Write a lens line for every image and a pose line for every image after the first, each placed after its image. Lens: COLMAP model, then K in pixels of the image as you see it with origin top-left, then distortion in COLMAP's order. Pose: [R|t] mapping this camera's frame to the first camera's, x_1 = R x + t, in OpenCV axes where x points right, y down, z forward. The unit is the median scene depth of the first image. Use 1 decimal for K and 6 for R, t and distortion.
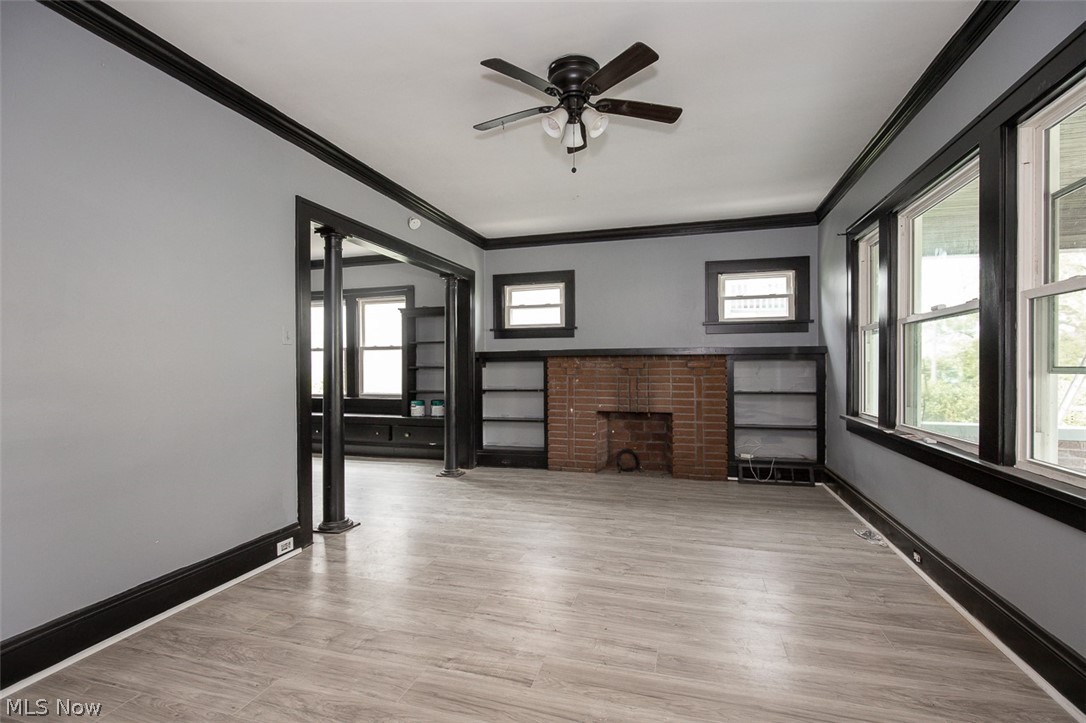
lens RADIAL K [[499.9, 0, 546.5], [0, 499.9, 365.9], [0, 0, 1]] dist [-0.002572, -0.000080]
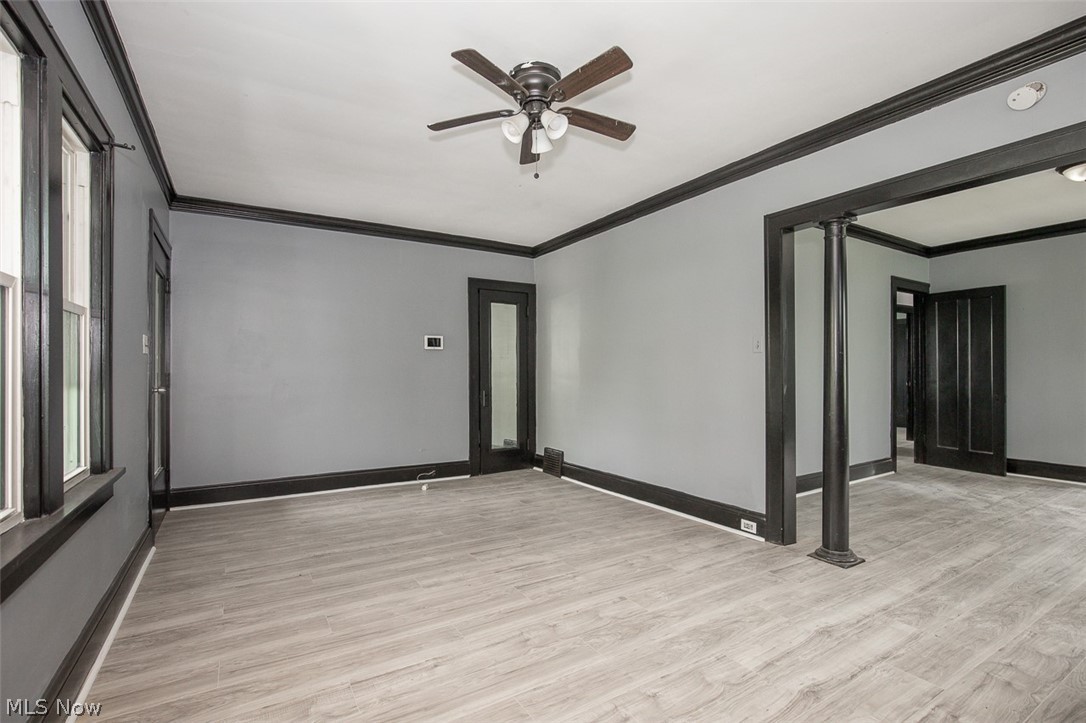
lens RADIAL K [[499.9, 0, 546.5], [0, 499.9, 365.9], [0, 0, 1]] dist [-0.002572, -0.000080]
pose [[-0.669987, -0.000228, -0.742373, 0.697987], [0.008030, 0.999939, -0.007553, -0.009721], [0.742330, -0.011022, -0.669944, 1.509586]]
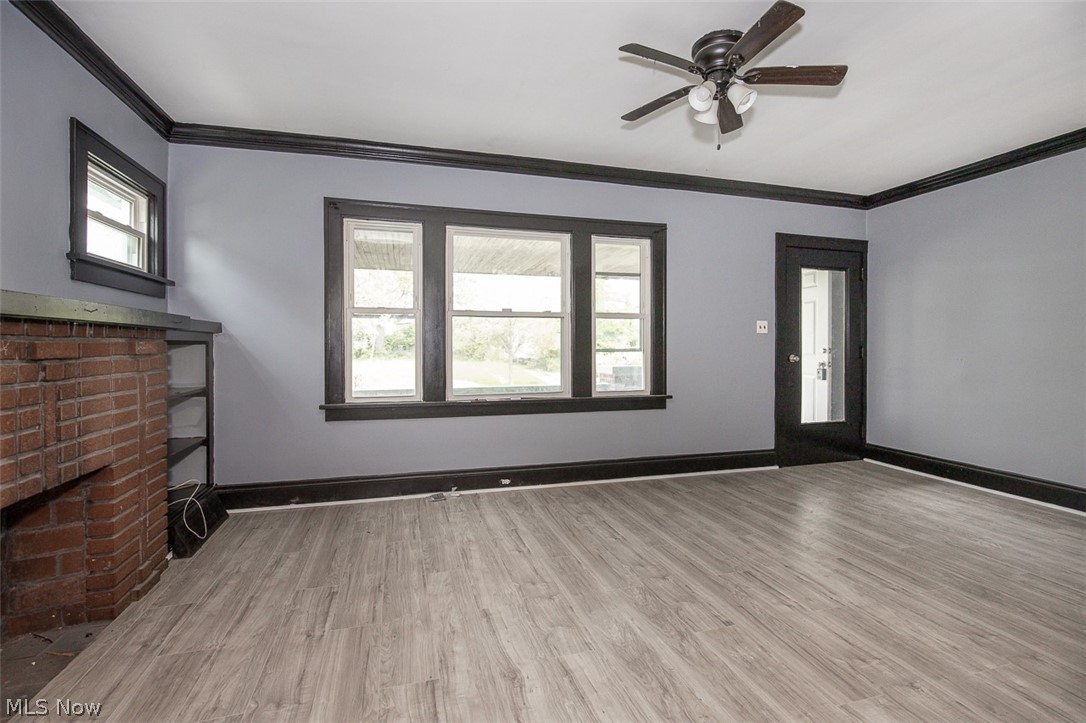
lens RADIAL K [[500.9, 0, 543.5], [0, 500.9, 345.3], [0, 0, 1]] dist [-0.000823, 0.000394]
pose [[-0.543281, 0.006383, 0.839527, -0.522661], [-0.000036, 0.999971, -0.007627, -0.002600], [-0.839551, -0.004174, -0.543265, 1.635630]]
